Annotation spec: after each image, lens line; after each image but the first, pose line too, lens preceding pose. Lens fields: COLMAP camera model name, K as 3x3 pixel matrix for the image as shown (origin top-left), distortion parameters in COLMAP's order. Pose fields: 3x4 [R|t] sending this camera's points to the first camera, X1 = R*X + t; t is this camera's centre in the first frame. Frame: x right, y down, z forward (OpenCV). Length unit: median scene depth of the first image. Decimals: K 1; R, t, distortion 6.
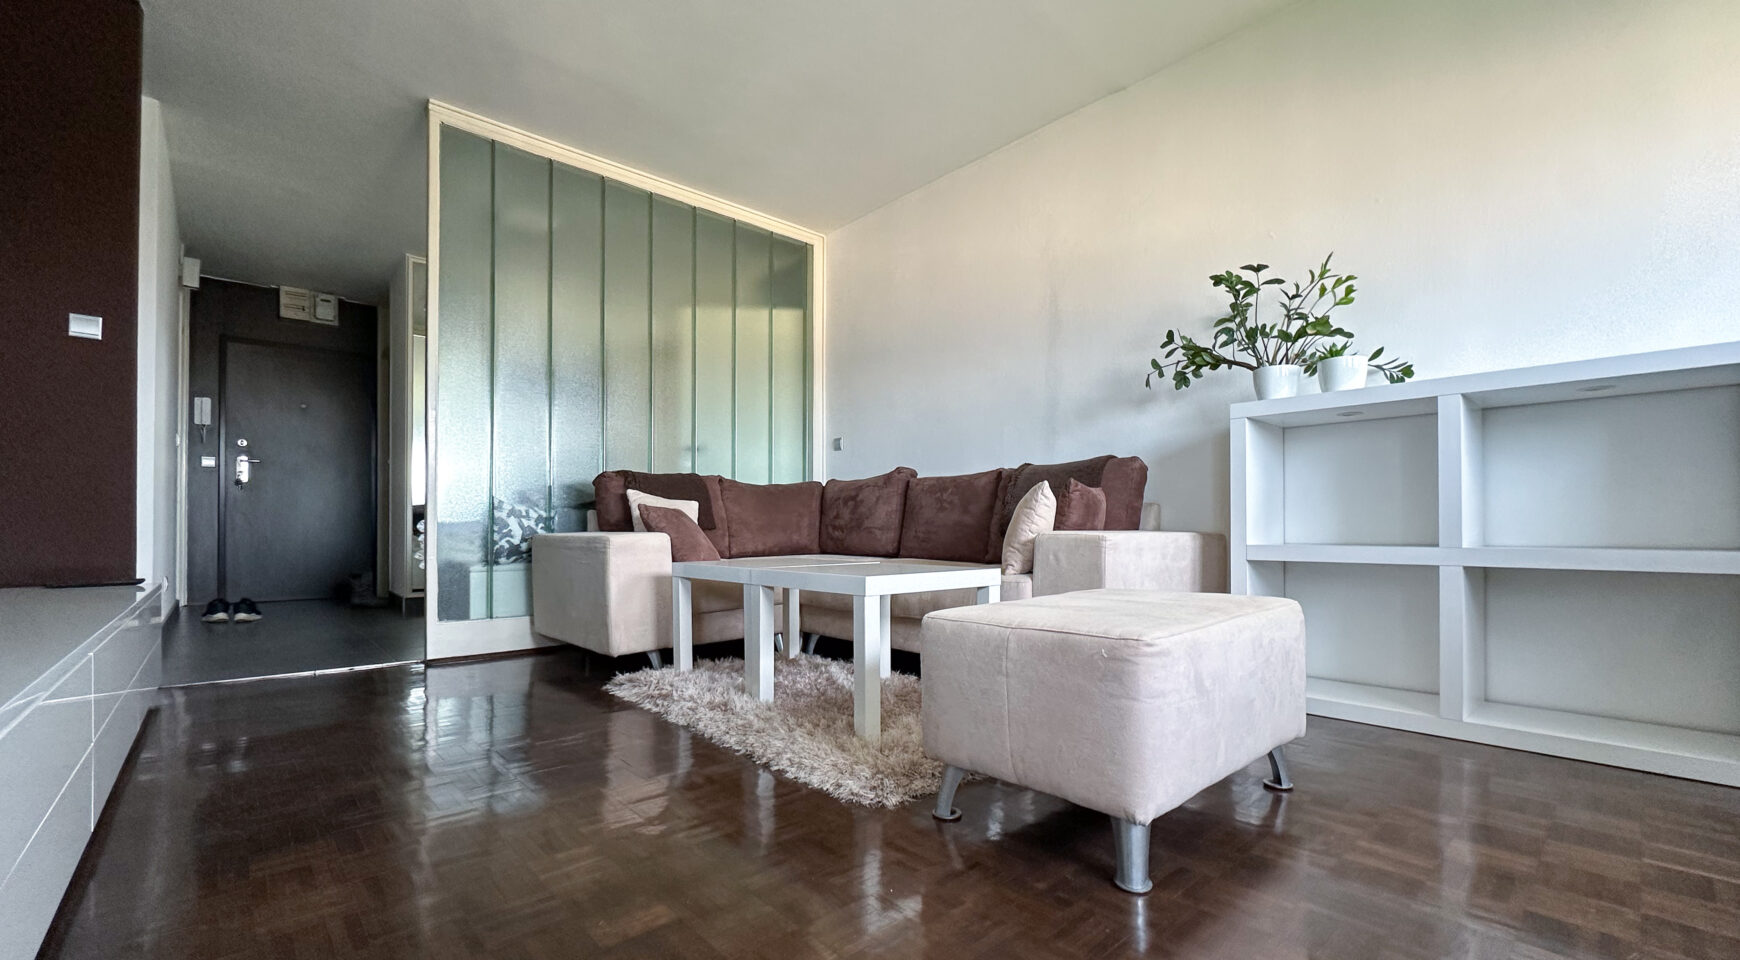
lens RADIAL K [[716.8, 0, 871.7], [0, 716.8, 519.6], [0, 0, 1]] dist [0.000531, 0.000208]
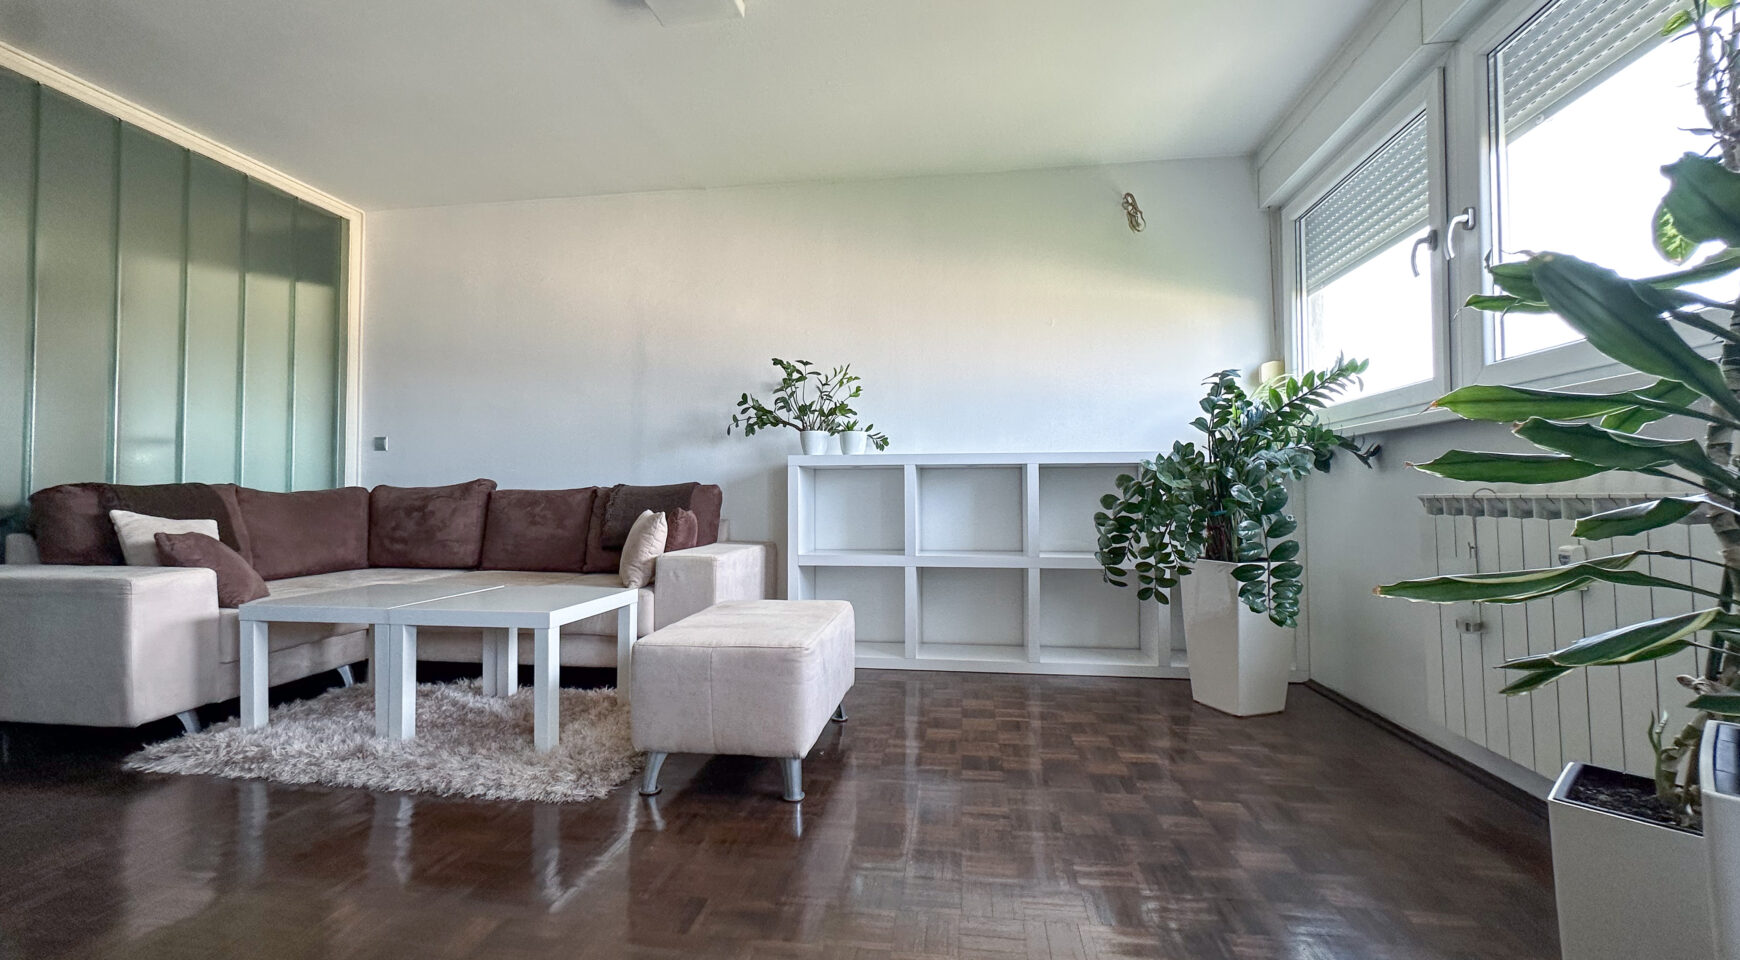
lens RADIAL K [[698.3, 0, 870.0], [0, 698.3, 480.0], [0, 0, 1]] dist [-0.000560, -0.000084]
pose [[0.770971, 0.015501, 0.636681, -0.227683], [-0.005691, 0.999832, -0.017451, -0.080761], [-0.636844, 0.009831, 0.770930, -0.148774]]
